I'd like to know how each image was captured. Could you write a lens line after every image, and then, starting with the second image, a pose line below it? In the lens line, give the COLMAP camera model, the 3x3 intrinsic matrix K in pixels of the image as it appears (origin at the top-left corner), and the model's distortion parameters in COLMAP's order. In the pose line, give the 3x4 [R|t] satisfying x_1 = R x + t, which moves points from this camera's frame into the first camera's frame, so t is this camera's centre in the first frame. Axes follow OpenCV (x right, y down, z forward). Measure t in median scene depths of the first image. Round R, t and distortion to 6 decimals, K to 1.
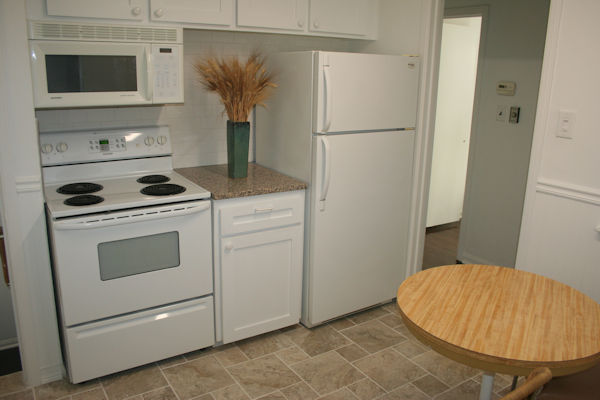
lens RADIAL K [[494.2, 0, 296.4], [0, 494.2, 199.0], [0, 0, 1]] dist [-0.136908, 0.089057]
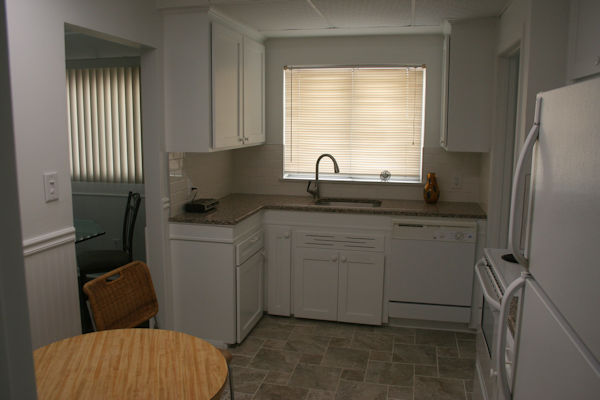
lens RADIAL K [[494.2, 0, 297.4], [0, 494.2, 198.8], [0, 0, 1]] dist [-0.136908, 0.089057]
pose [[-0.722030, 0.073472, -0.687950, 0.782604], [-0.198673, 0.930449, 0.307886, -0.440475], [0.662723, 0.358979, -0.657215, 1.730881]]
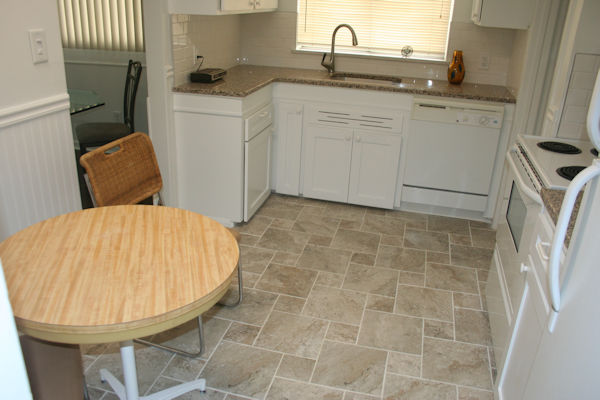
lens RADIAL K [[494.2, 0, 297.8], [0, 494.2, 198.8], [0, 0, 1]] dist [-0.136908, 0.089057]
pose [[-0.730882, 0.207860, -0.650081, 0.729458], [-0.229647, 0.822059, 0.521039, -0.372773], [0.642708, 0.530107, -0.553094, 1.642120]]
